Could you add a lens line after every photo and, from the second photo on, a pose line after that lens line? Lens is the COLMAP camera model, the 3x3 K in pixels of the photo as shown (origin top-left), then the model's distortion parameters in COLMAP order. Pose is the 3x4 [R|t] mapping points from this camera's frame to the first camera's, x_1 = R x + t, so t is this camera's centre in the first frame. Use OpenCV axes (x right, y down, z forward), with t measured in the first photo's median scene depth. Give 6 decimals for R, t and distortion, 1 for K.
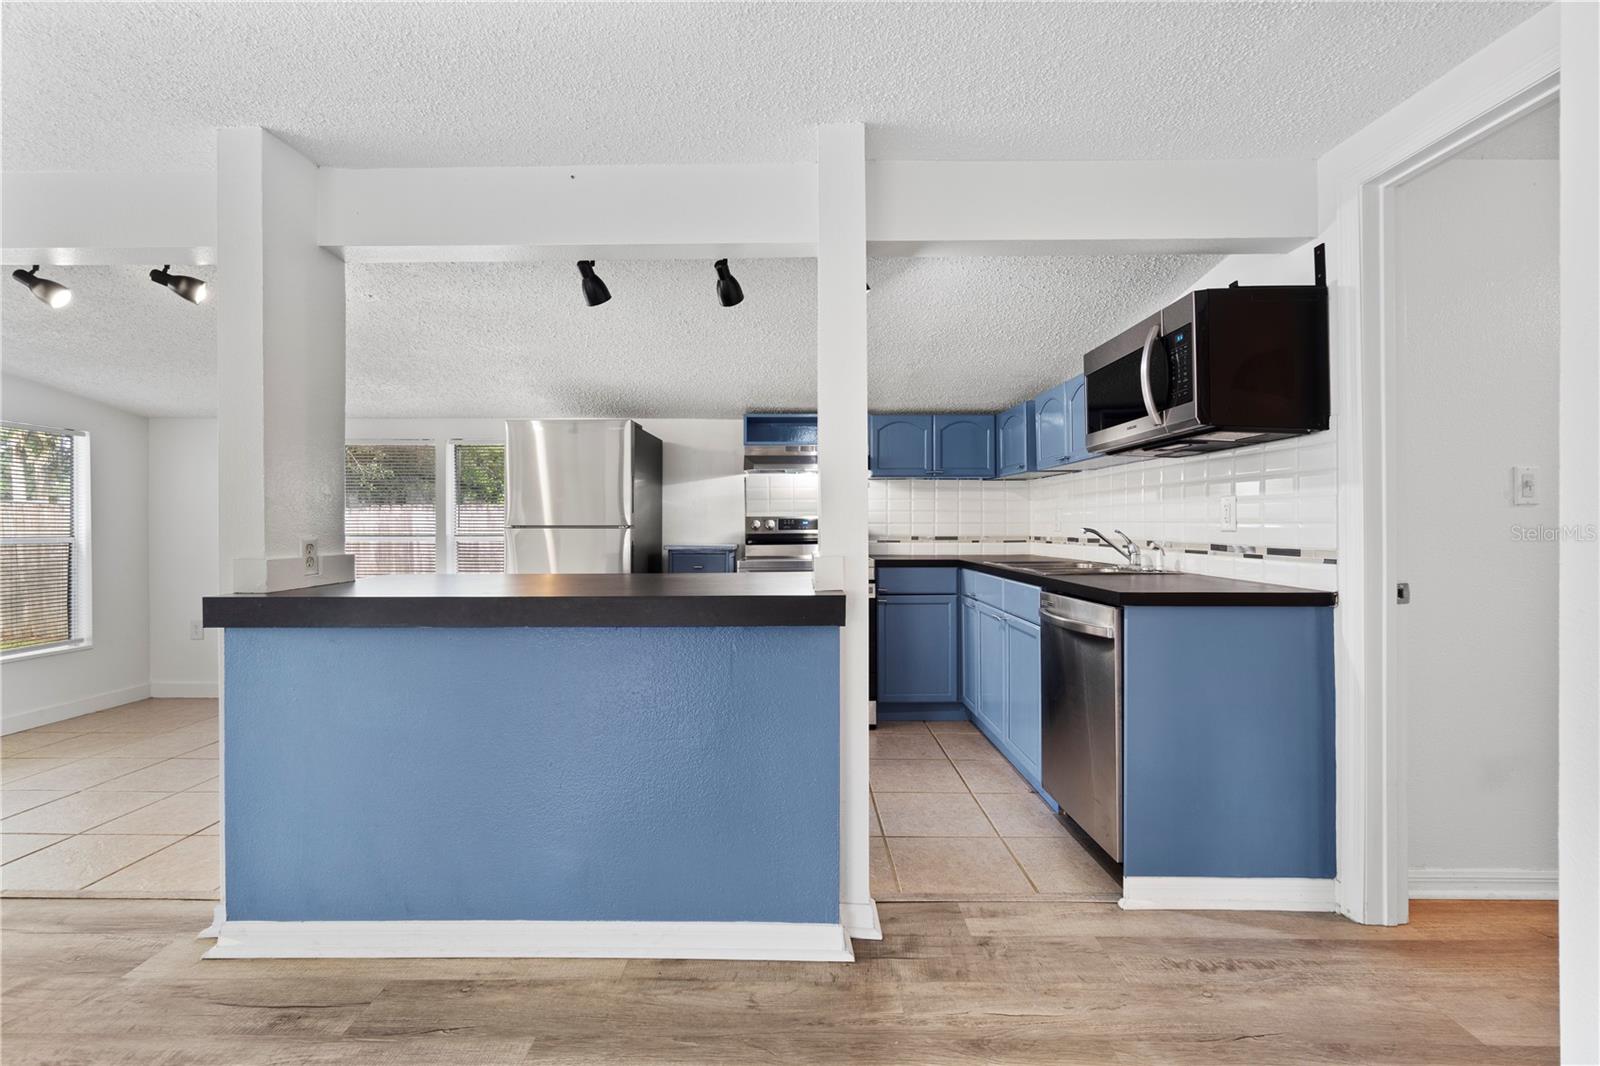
lens RADIAL K [[690.9, 0, 792.7], [0, 690.9, 526.9], [0, 0, 1]] dist [-0.004072, -0.000980]
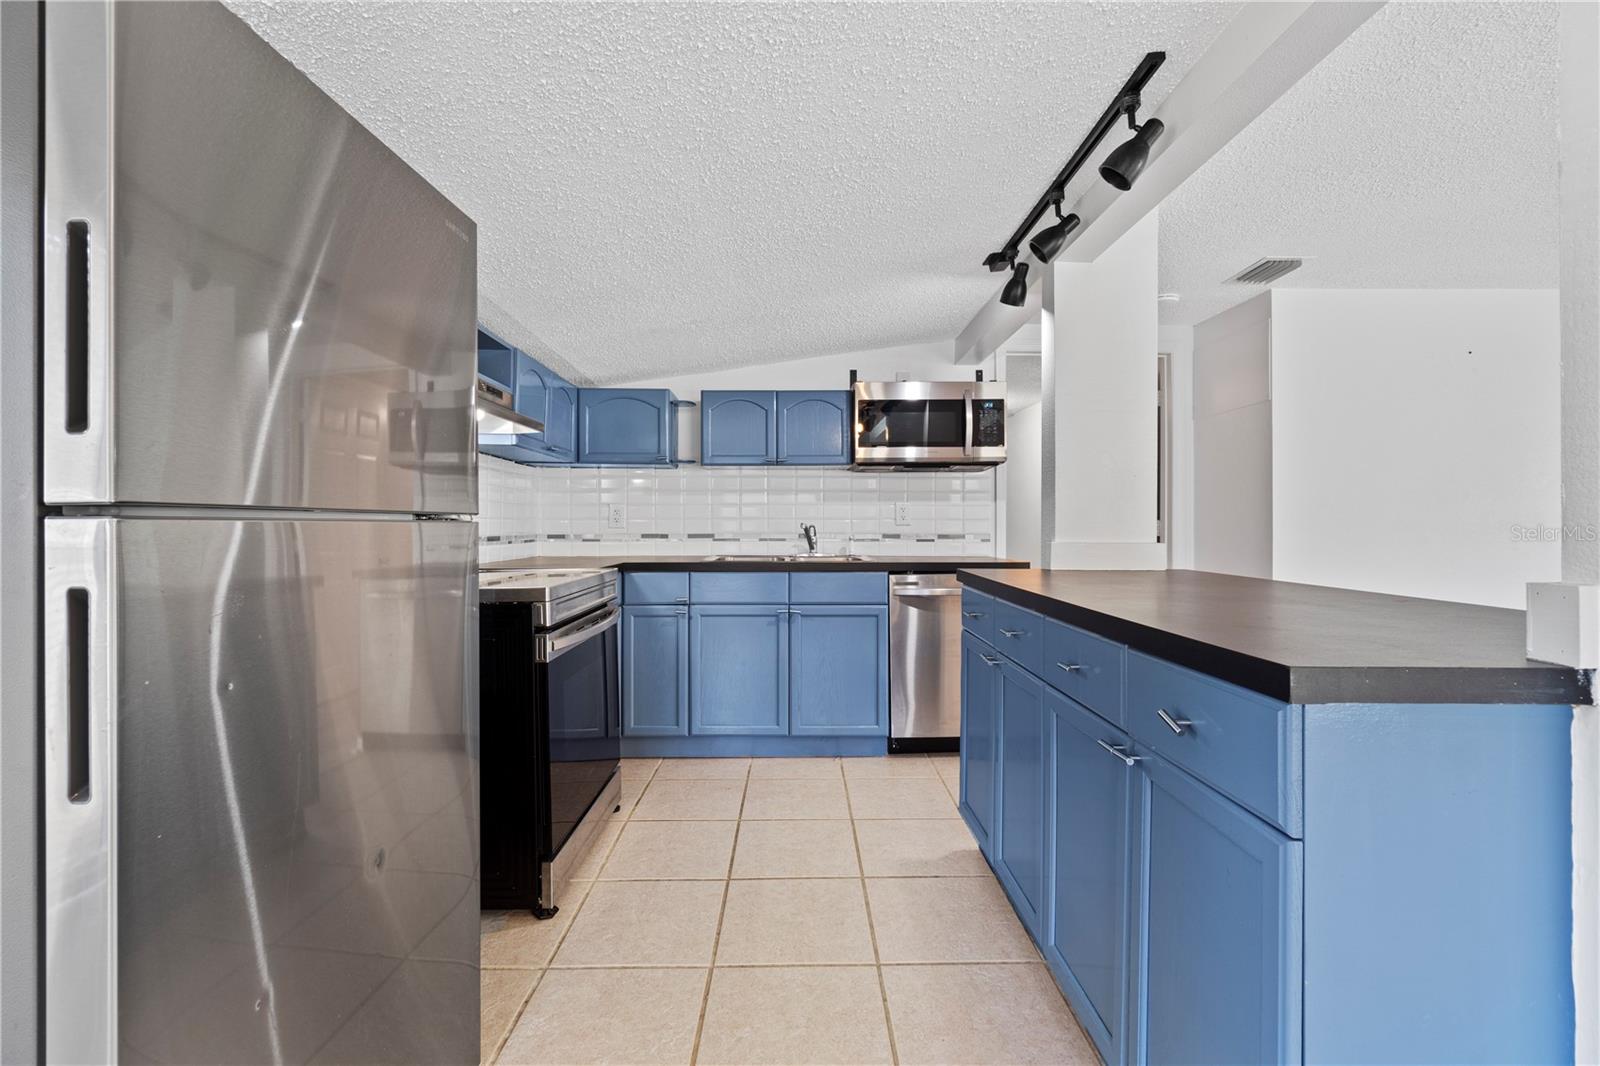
lens RADIAL K [[690.9, 0, 792.7], [0, 690.9, 526.9], [0, 0, 1]] dist [-0.004072, -0.000980]
pose [[-0.000935, 0.000401, 0.999999, -0.881864], [0.004147, 0.999991, -0.000397, 0.010188], [-0.999991, 0.004147, -0.000937, 1.230022]]
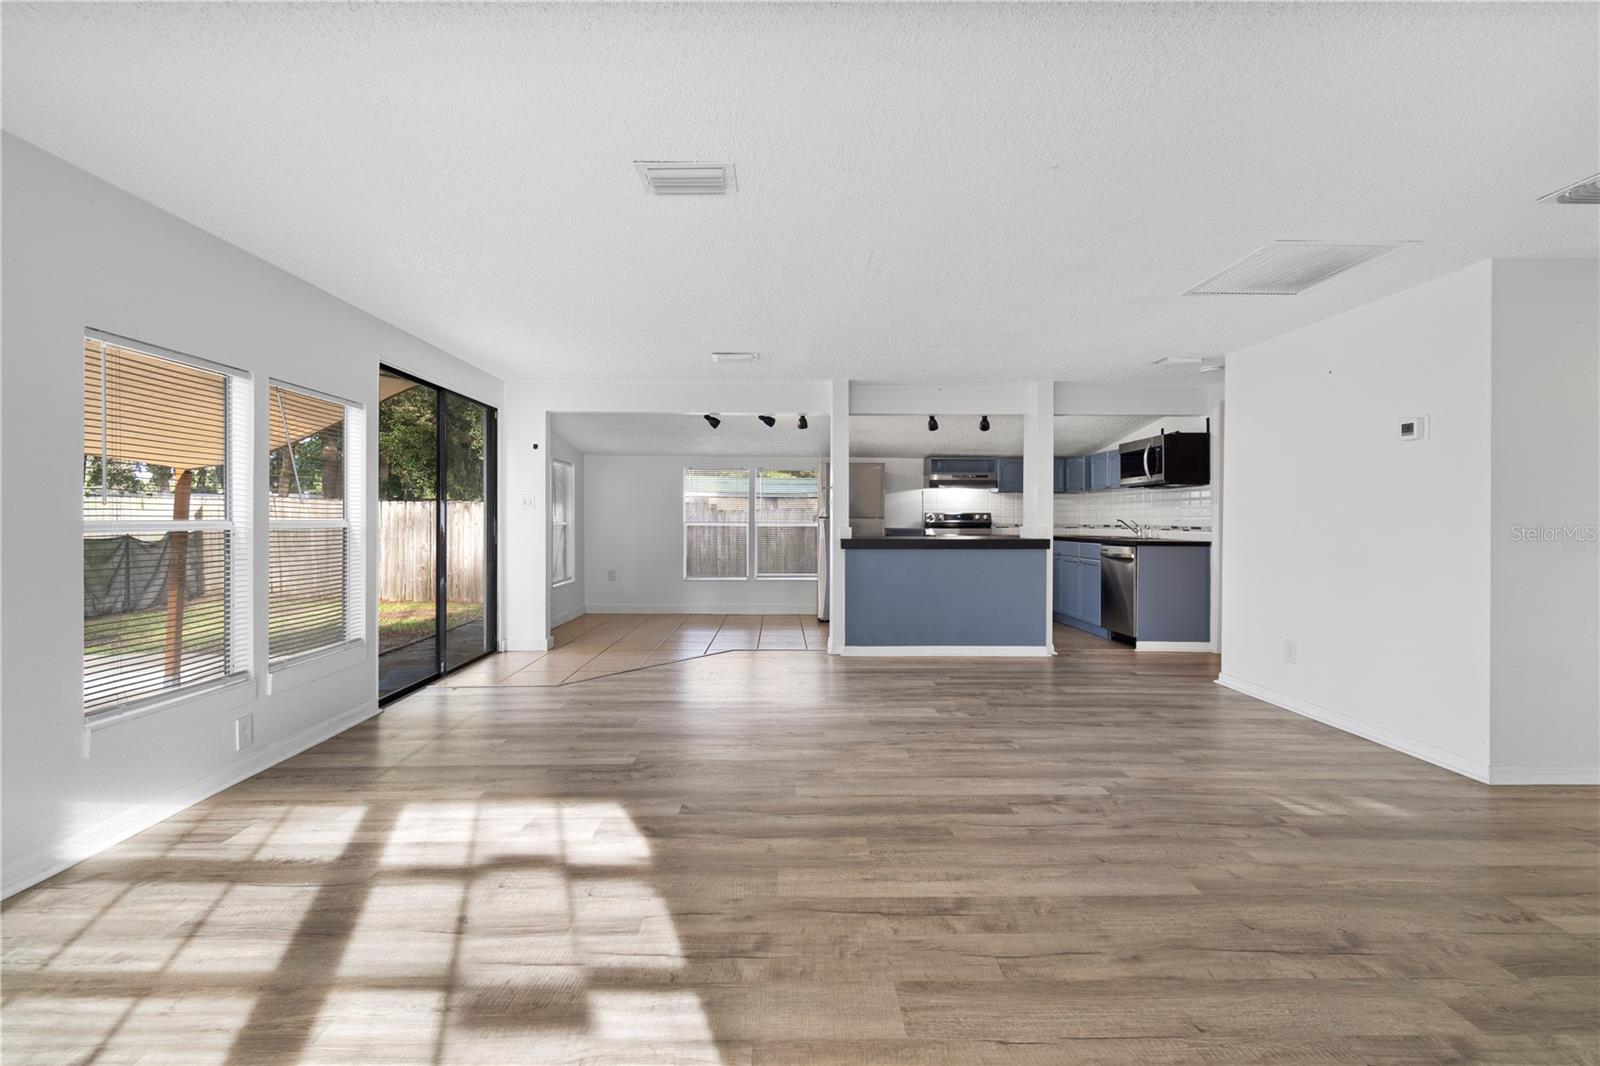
lens RADIAL K [[706.2, 0, 800.0], [0, 706.2, 529.5], [0, 0, 1]] dist [-0.002273, 0.000069]
pose [[0.999721, 0.006549, 0.022681, -0.773238], [-0.006778, 0.999927, 0.010021, 0.021516], [-0.022614, -0.010172, 0.999693, -1.486234]]
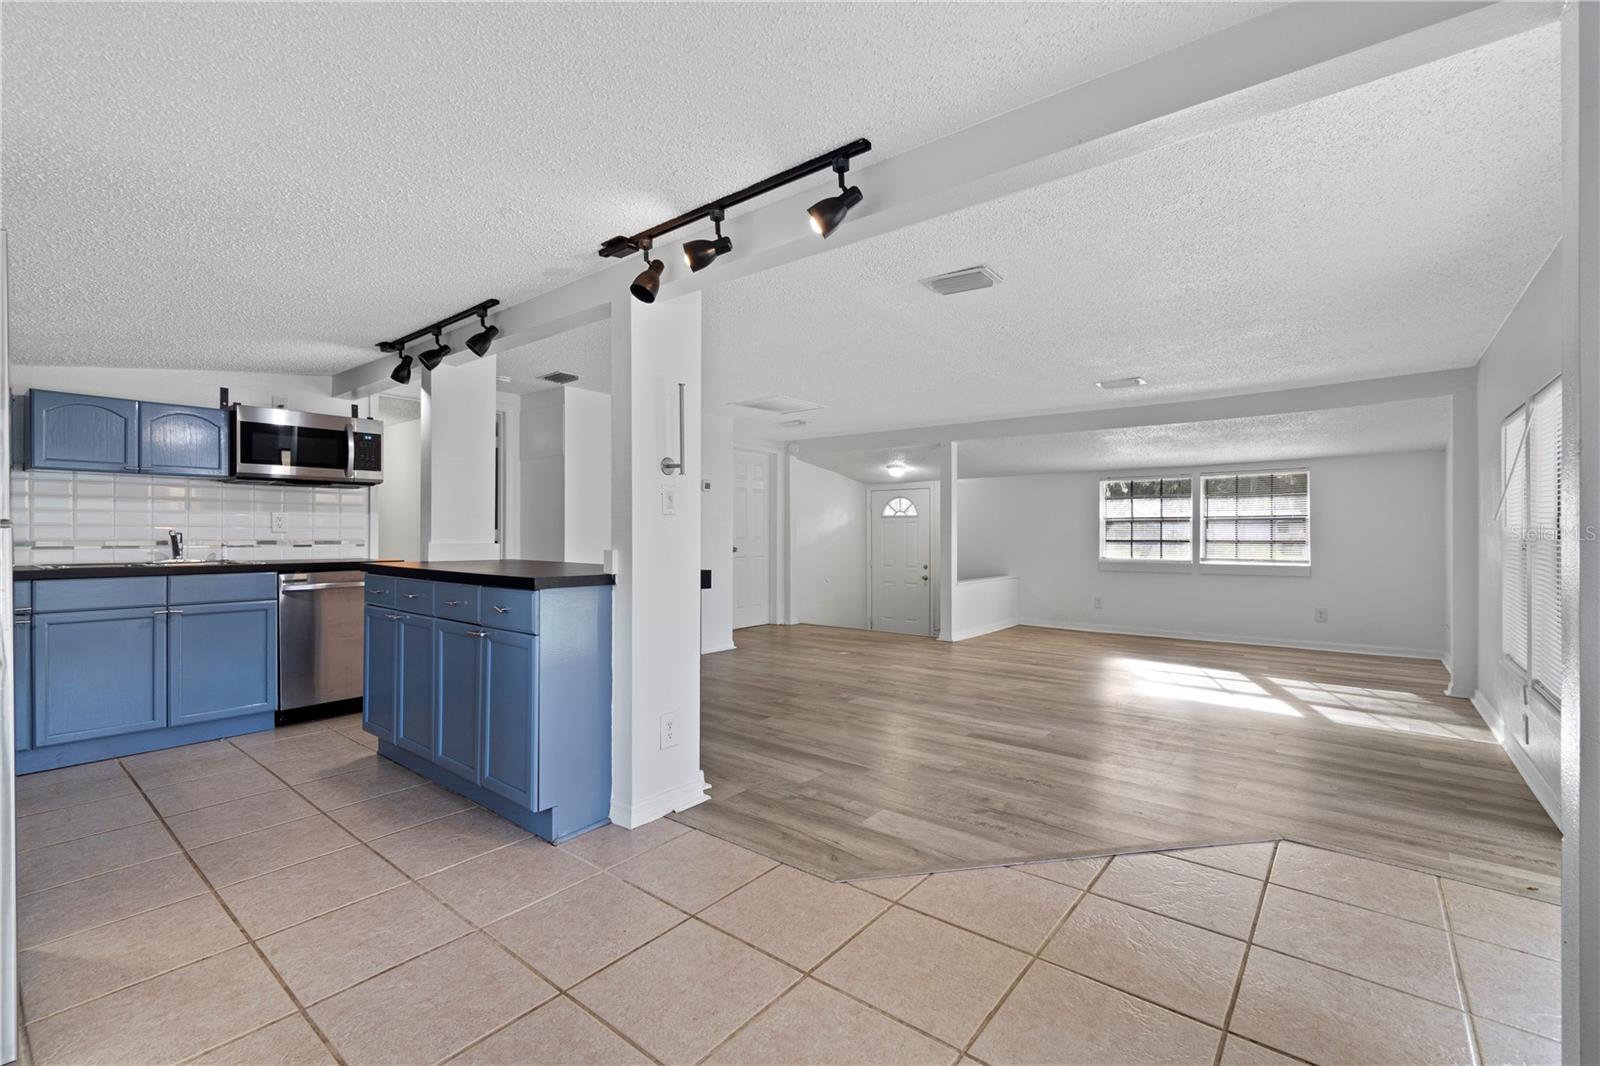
lens RADIAL K [[706.2, 0, 800.0], [0, 706.2, 529.5], [0, 0, 1]] dist [-0.002273, 0.000069]
pose [[-0.778261, 0.004845, 0.627922, -1.470625], [0.003764, 0.999988, -0.003050, 0.009380], [-0.627929, -0.000010, -0.778270, 1.536703]]
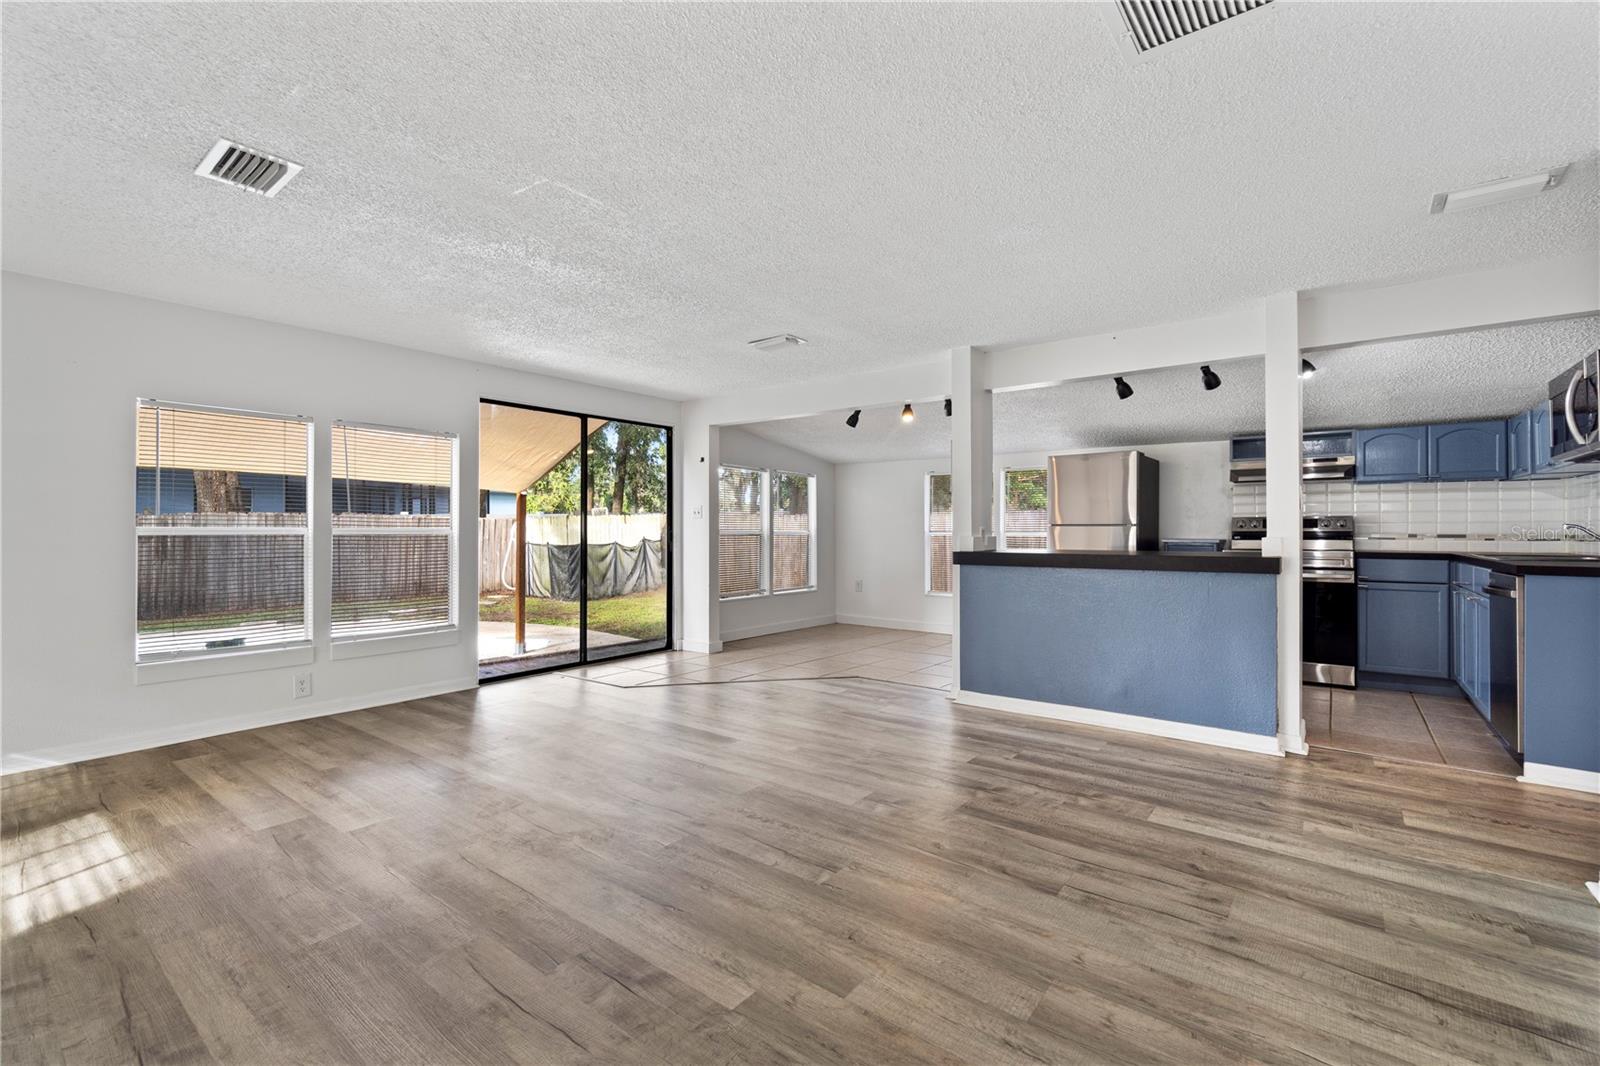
lens RADIAL K [[690.9, 0, 792.7], [0, 690.9, 526.9], [0, 0, 1]] dist [-0.004072, -0.000980]
pose [[0.789454, 0.000523, -0.613810, 0.123809], [-0.004902, 0.999973, -0.005453, 0.023194], [0.613791, 0.007314, 0.789435, -0.863975]]
